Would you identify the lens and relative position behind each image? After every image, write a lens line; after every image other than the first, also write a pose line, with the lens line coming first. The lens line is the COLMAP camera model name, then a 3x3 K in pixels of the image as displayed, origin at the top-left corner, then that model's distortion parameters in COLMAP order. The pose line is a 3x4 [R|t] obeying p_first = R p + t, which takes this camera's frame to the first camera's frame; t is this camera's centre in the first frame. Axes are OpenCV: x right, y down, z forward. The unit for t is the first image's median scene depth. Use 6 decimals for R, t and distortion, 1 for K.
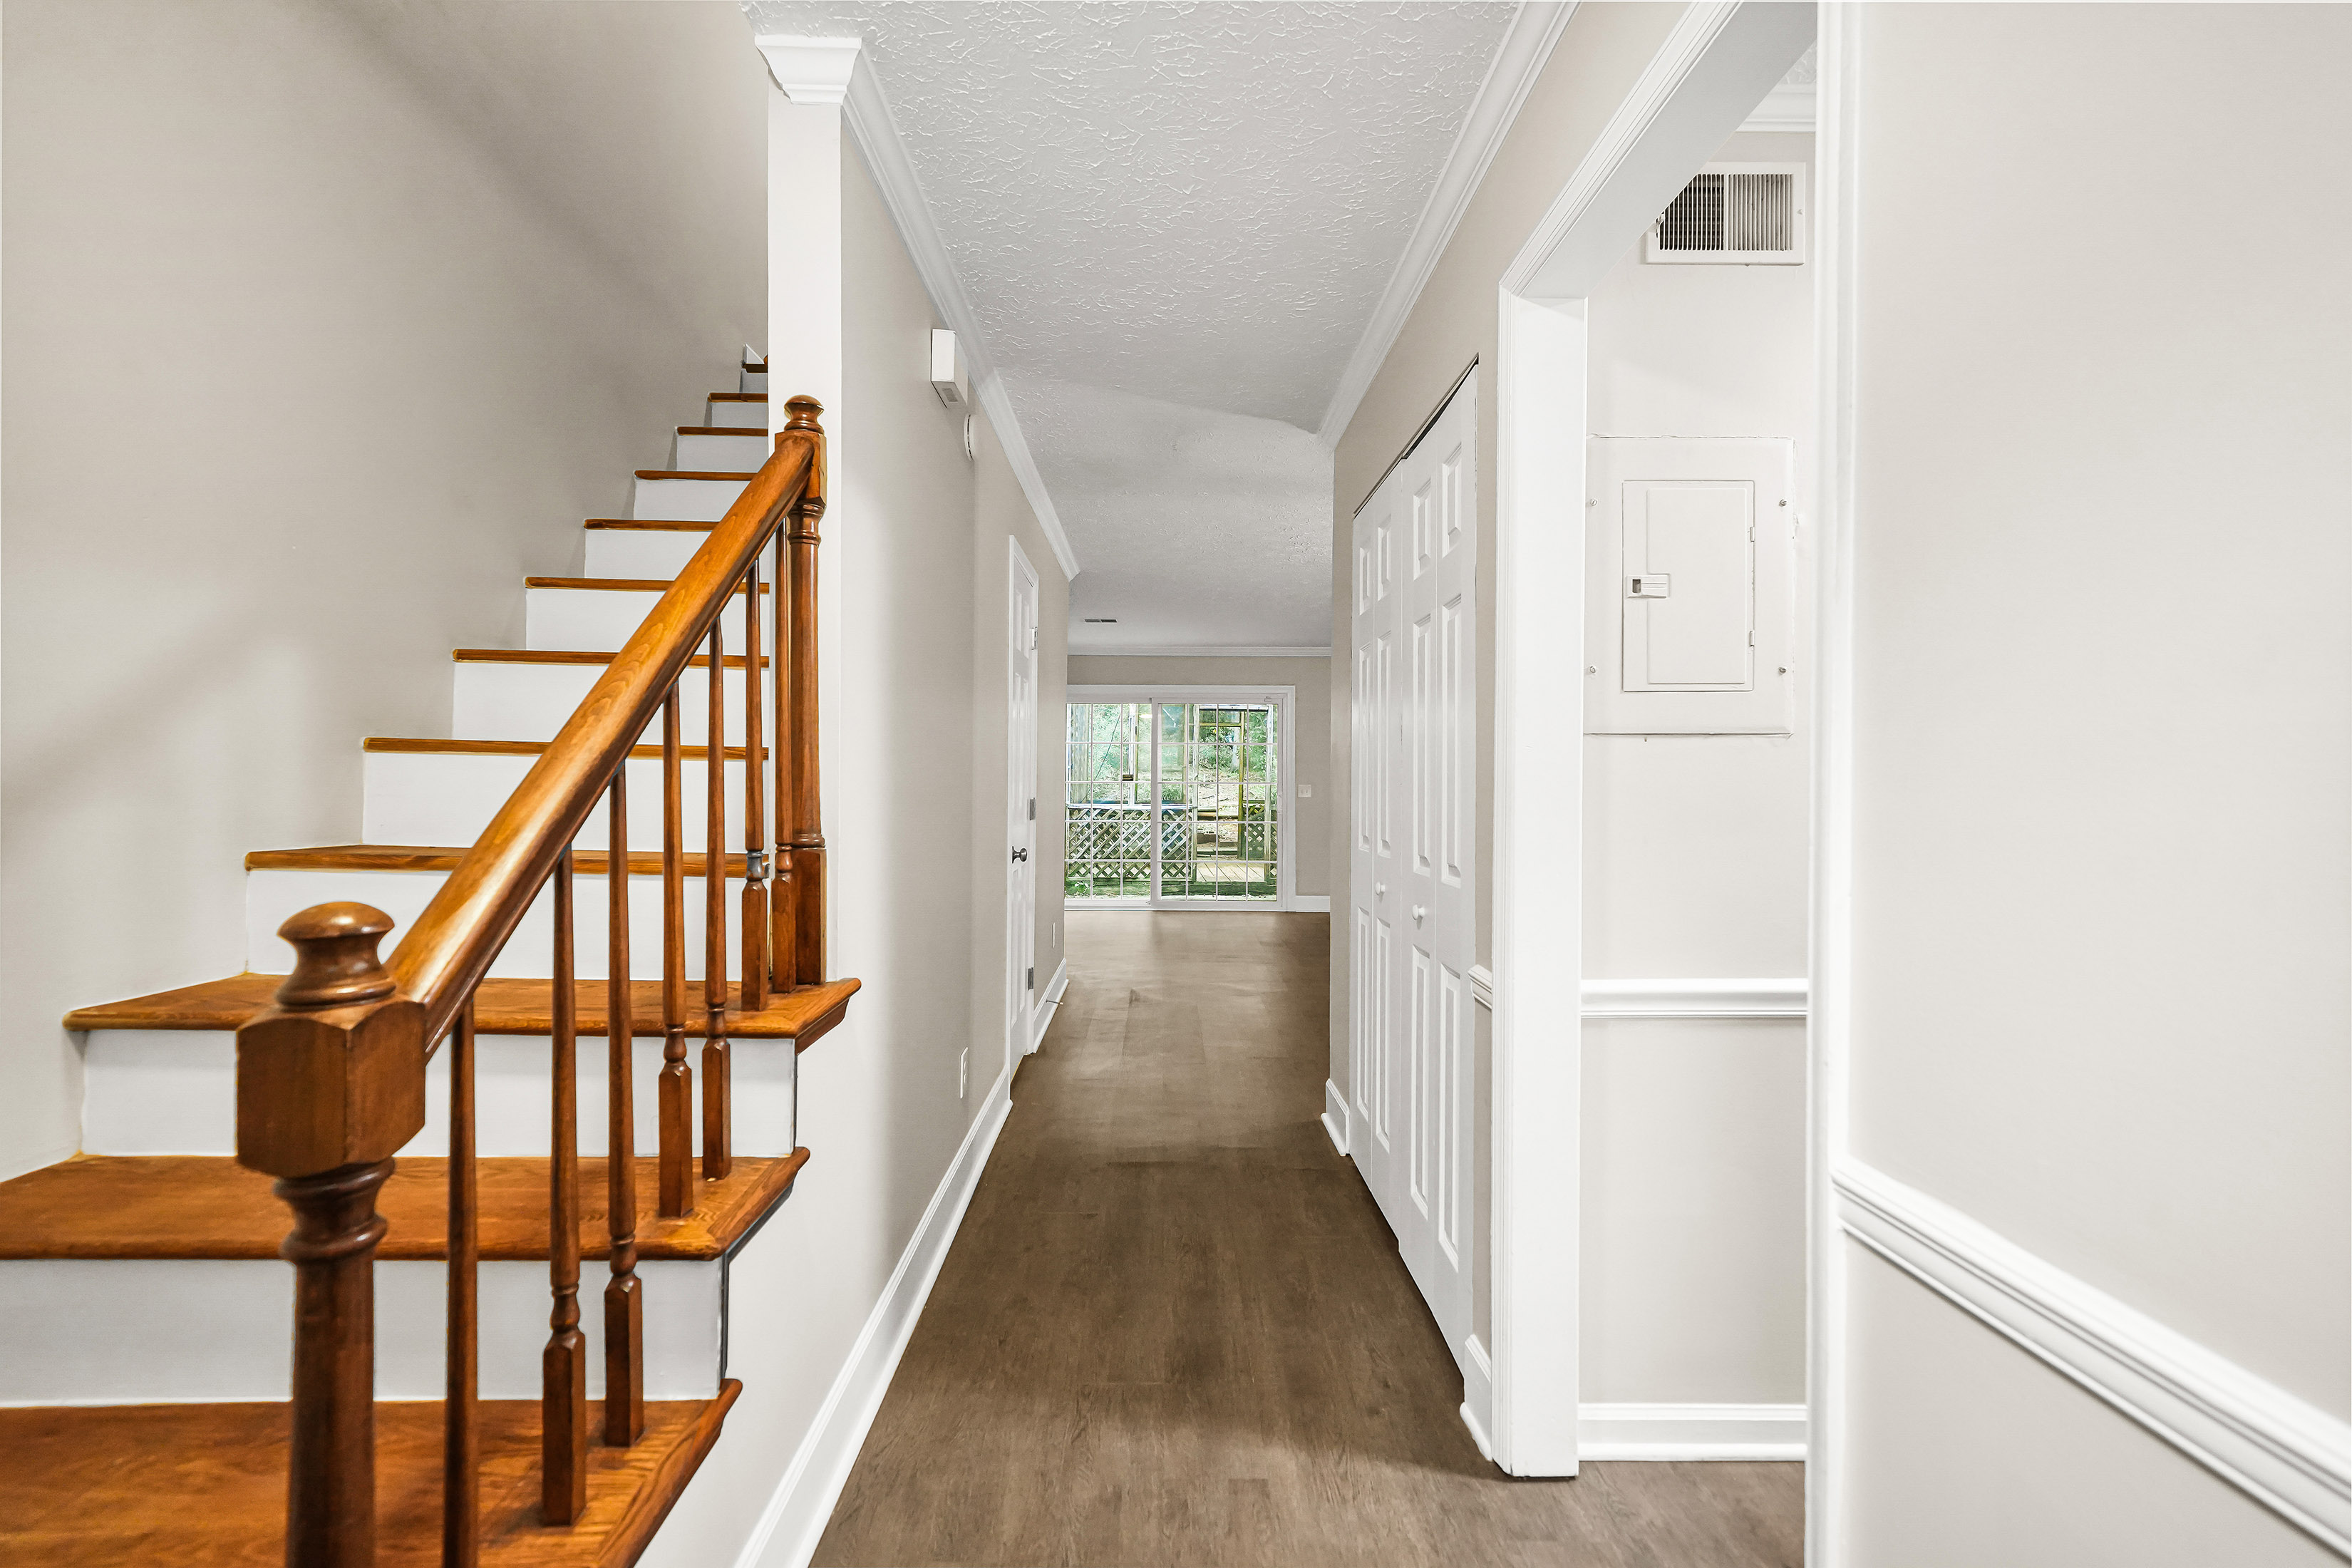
lens RADIAL K [[1009.5, 0, 1159.3], [0, 1009.5, 782.7], [0, 0, 1]] dist [0.001370, 0.000365]
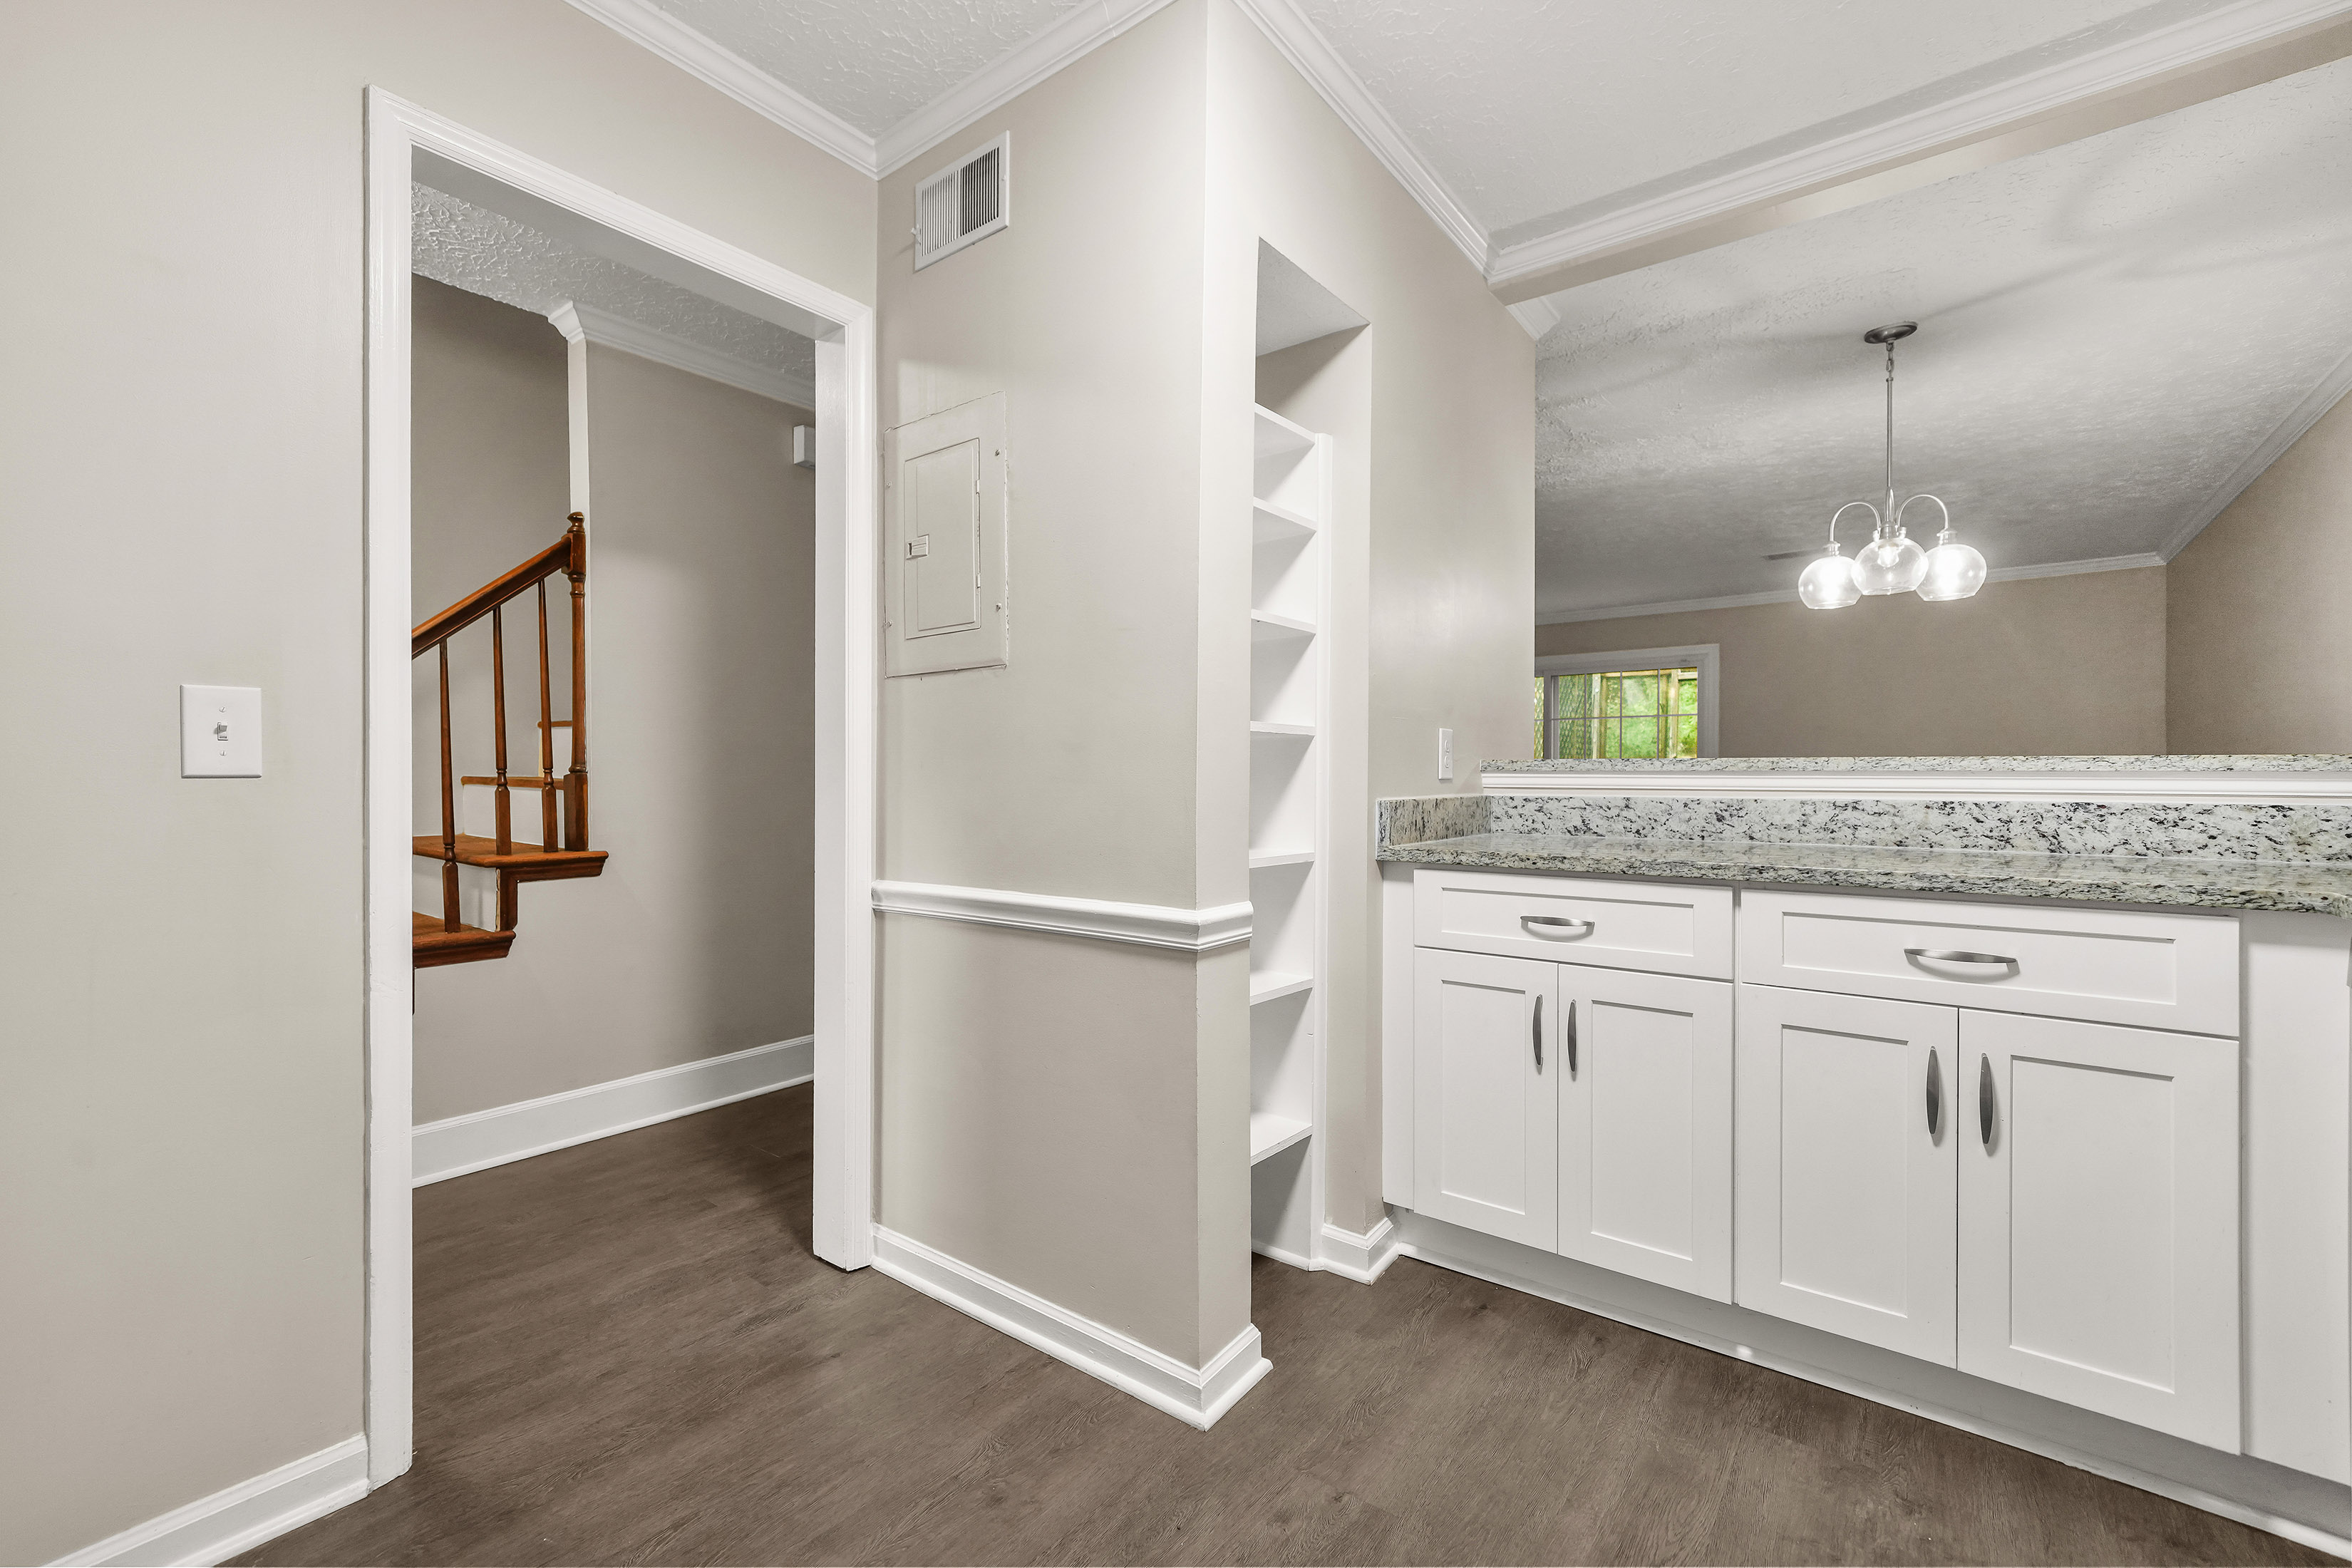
lens RADIAL K [[999.7, 0, 1124.4], [0, 999.7, 778.6], [0, 0, 1]] dist [-0.000460, -0.000074]
pose [[0.777691, -0.004588, -0.628630, 0.252686], [0.004777, 0.999988, -0.001388, 0.013837], [0.628629, -0.001924, 0.777703, 0.043643]]
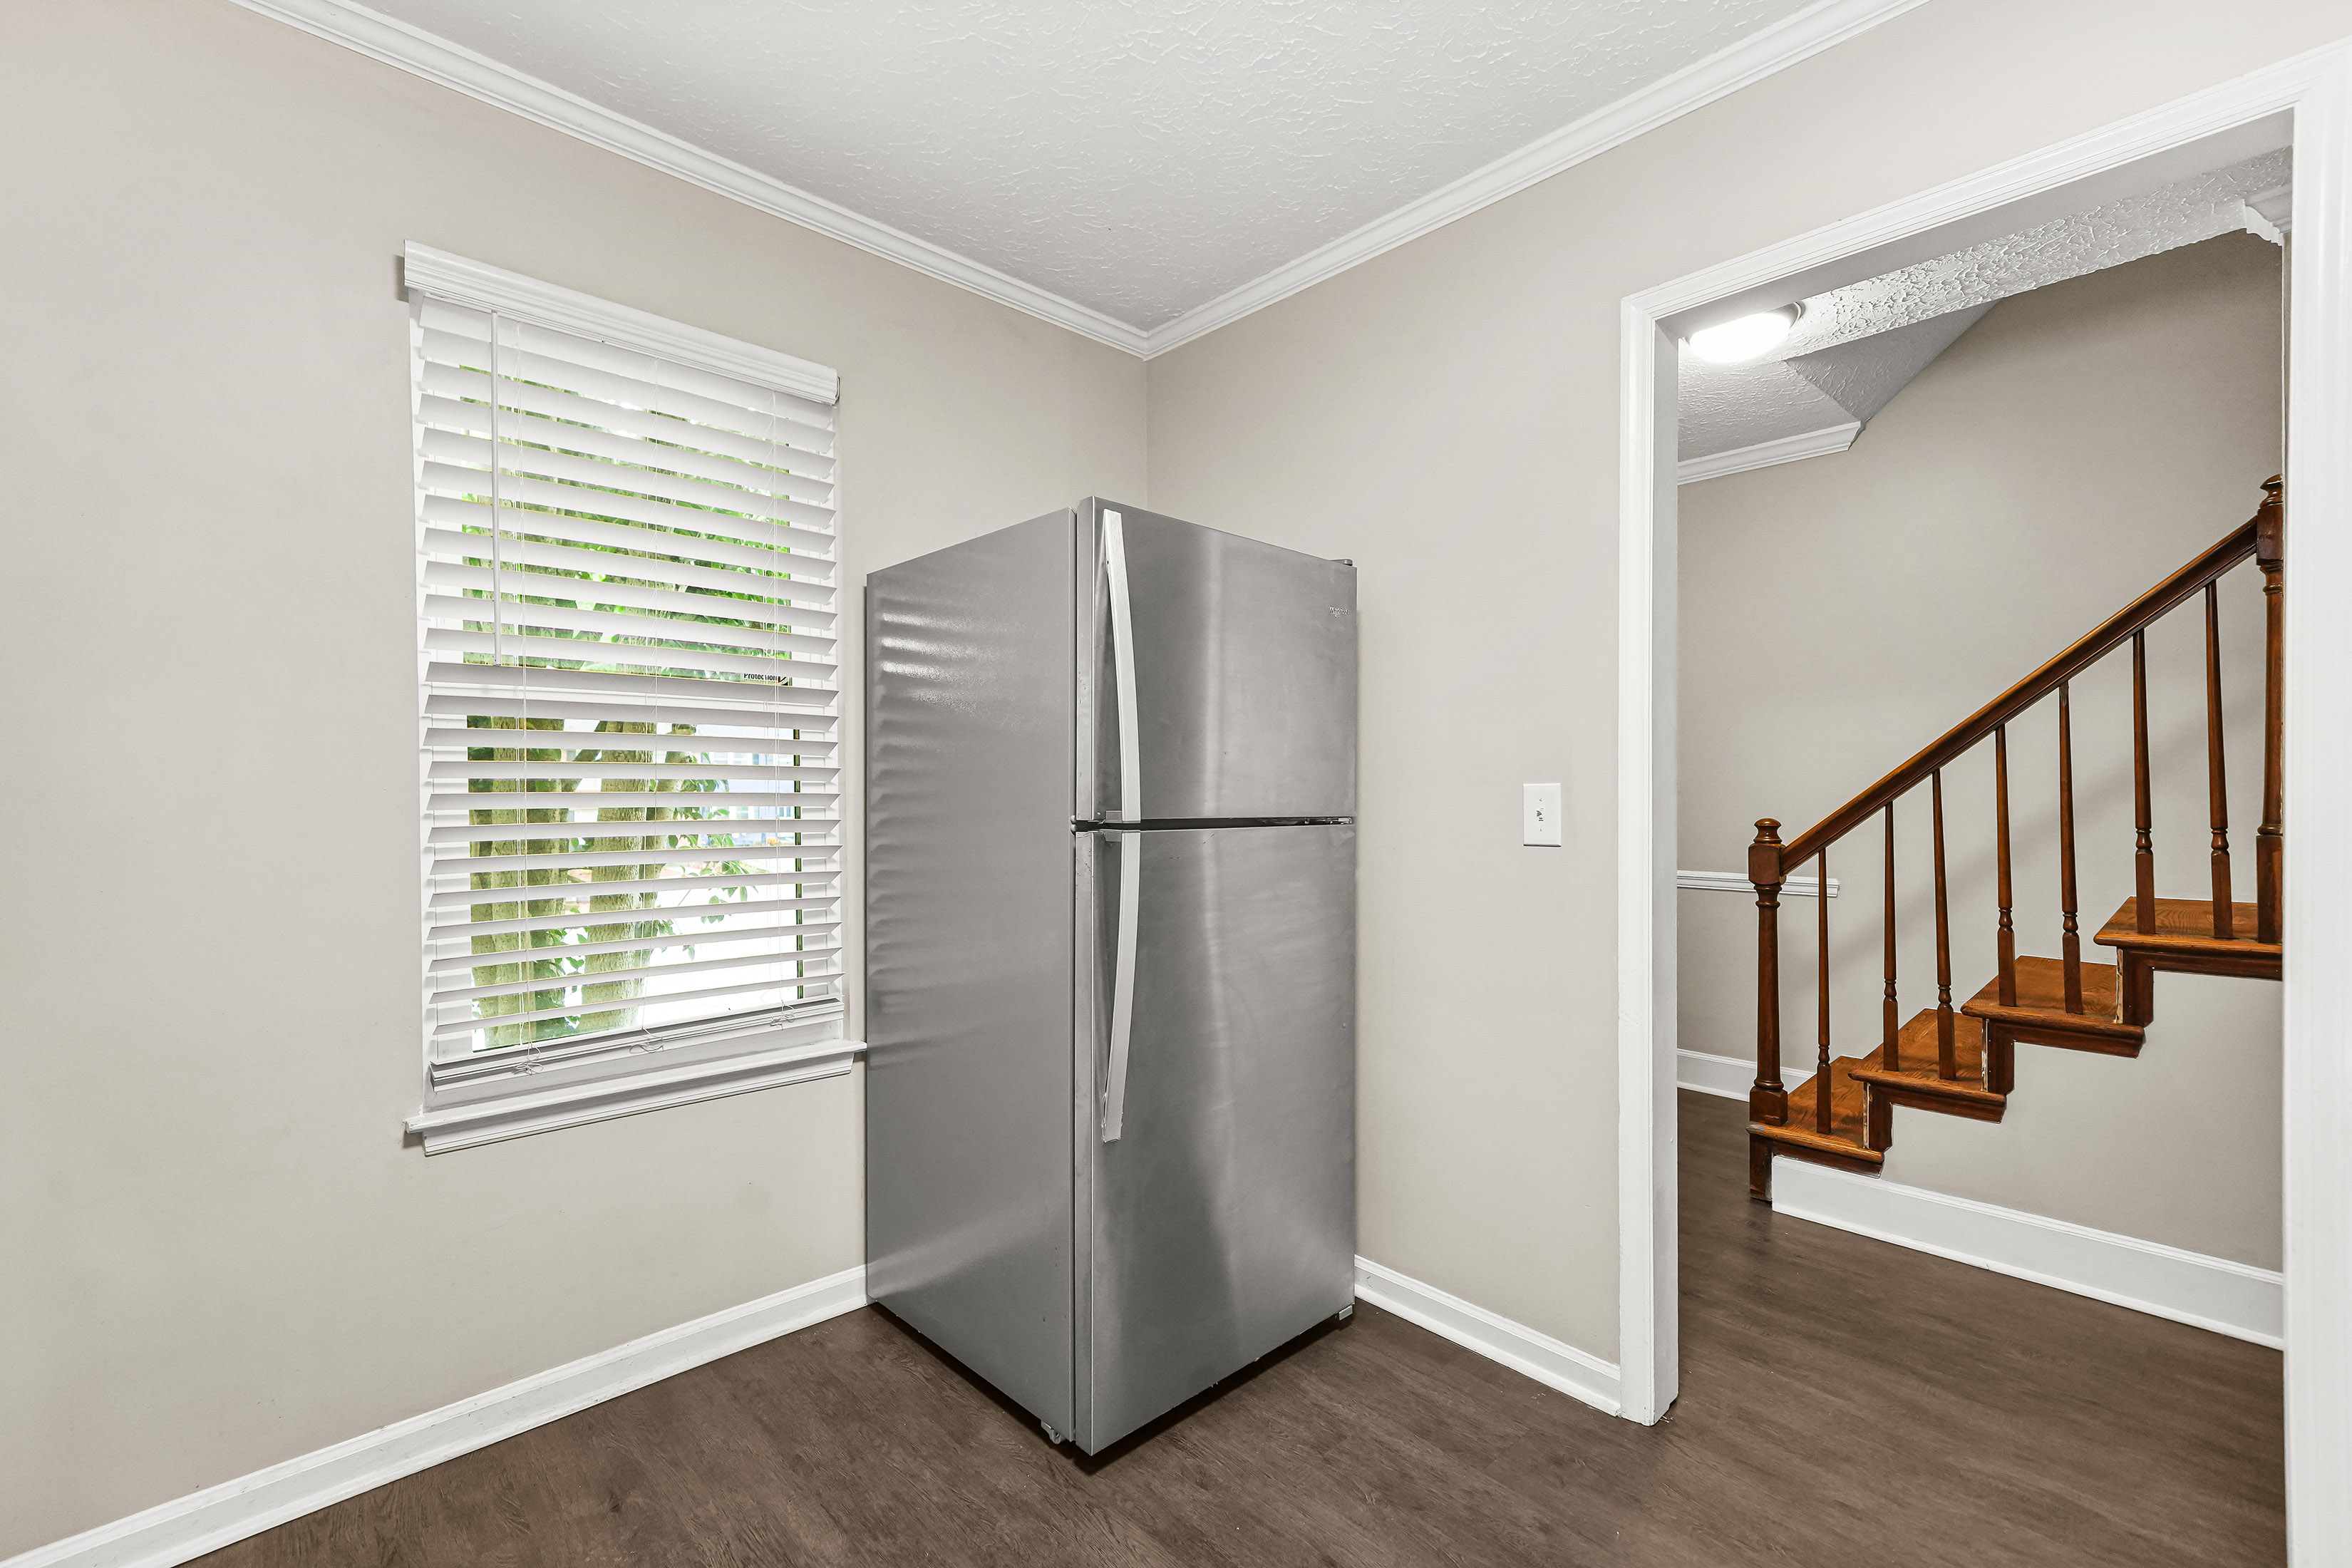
lens RADIAL K [[1009.5, 0, 1159.3], [0, 1009.5, 782.7], [0, 0, 1]] dist [0.001370, 0.000365]
pose [[-0.729222, -0.007811, -0.684233, 0.265207], [-0.002932, 0.999961, -0.008289, 0.002212], [0.684271, -0.004038, -0.729216, 0.166787]]
